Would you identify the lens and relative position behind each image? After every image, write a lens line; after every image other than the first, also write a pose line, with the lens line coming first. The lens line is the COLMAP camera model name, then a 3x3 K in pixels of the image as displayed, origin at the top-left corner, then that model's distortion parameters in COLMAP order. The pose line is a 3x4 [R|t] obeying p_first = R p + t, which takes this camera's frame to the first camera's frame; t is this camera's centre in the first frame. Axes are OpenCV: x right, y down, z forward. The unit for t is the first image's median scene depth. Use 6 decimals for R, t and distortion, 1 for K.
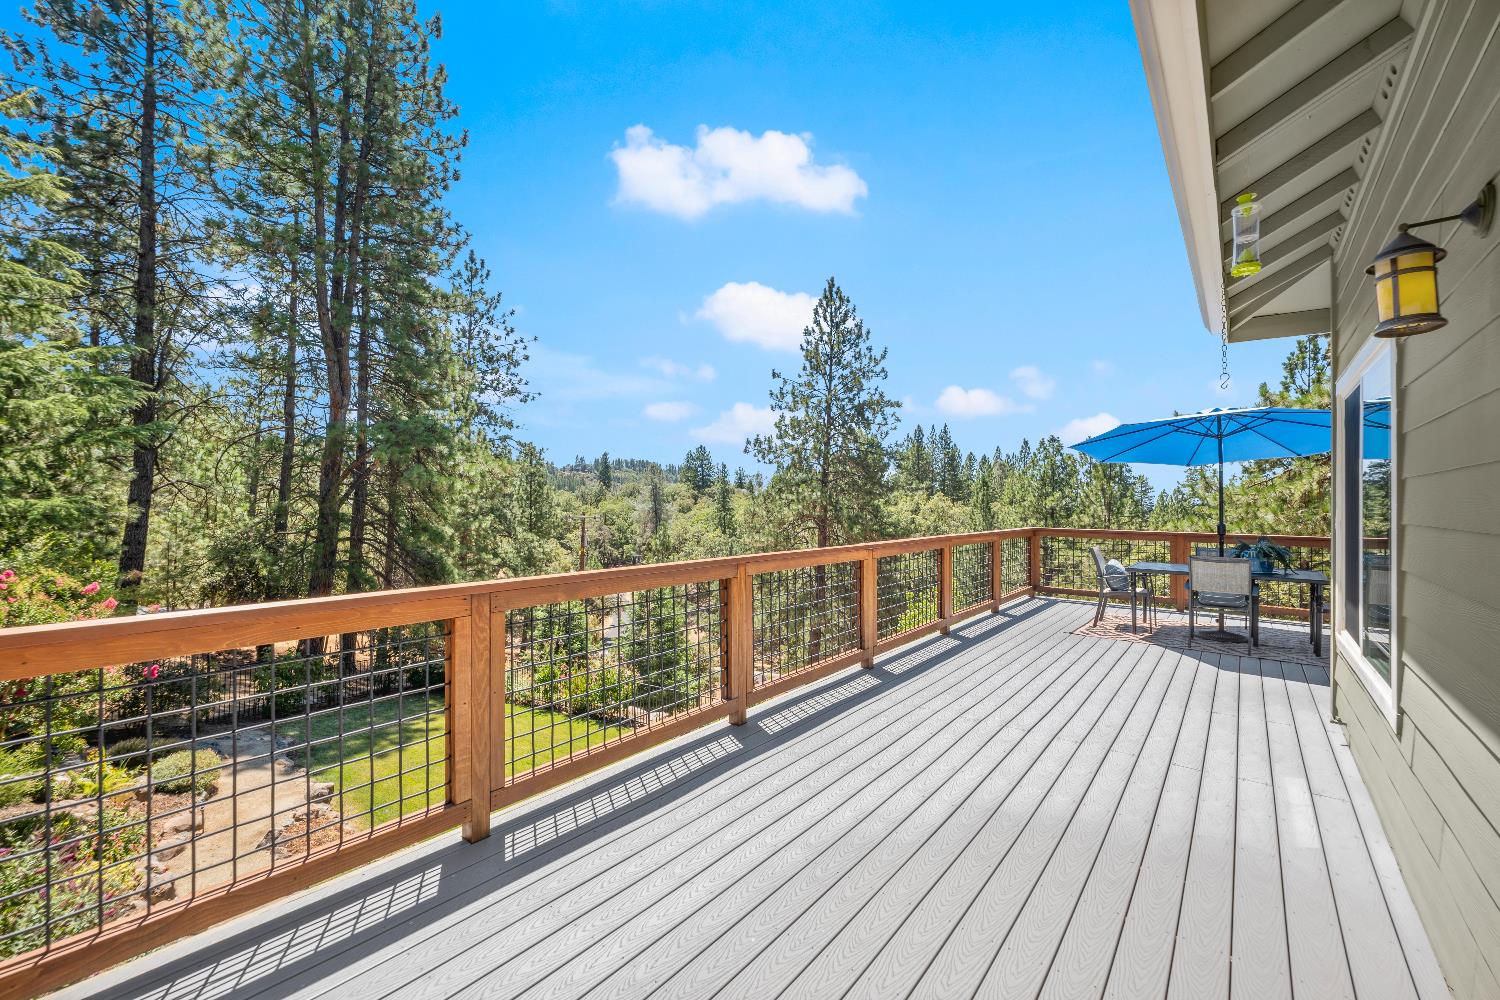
lens RADIAL K [[612.7, 0, 747.3], [0, 612.7, 507.3], [0, 0, 1]] dist [0.012971, -0.000655]
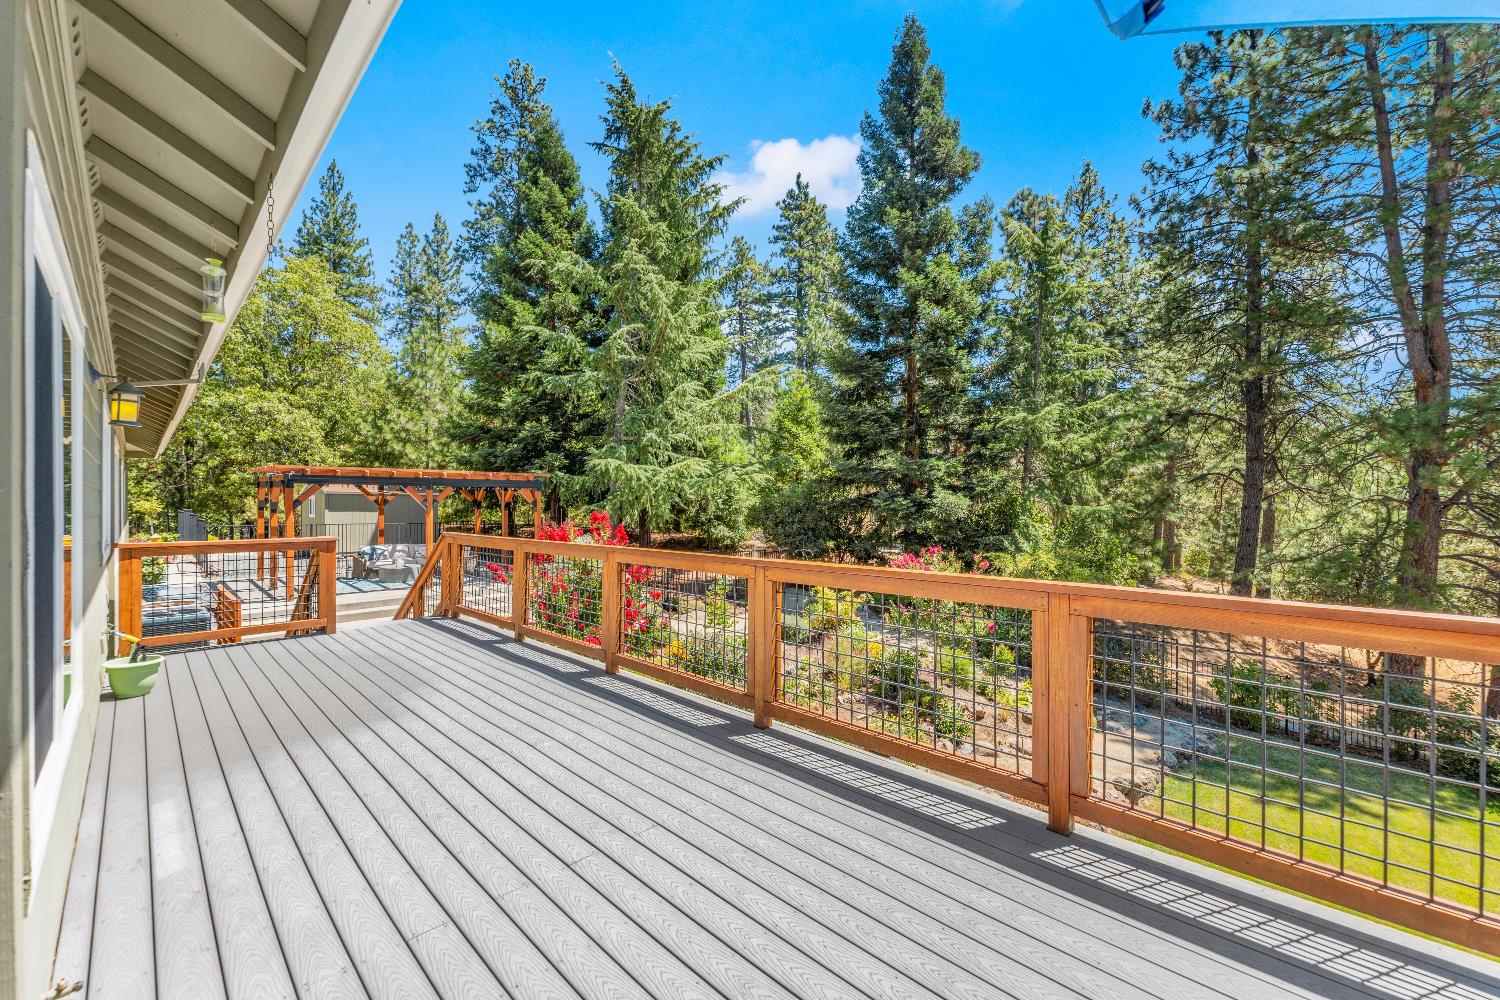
lens RADIAL K [[612.7, 0, 747.3], [0, 612.7, 507.3], [0, 0, 1]] dist [0.012971, -0.000655]
pose [[-0.112595, -0.004822, -0.993629, 1.268146], [-0.001607, 0.999988, -0.004671, 0.004482], [0.993640, 0.001071, -0.112601, 1.451329]]
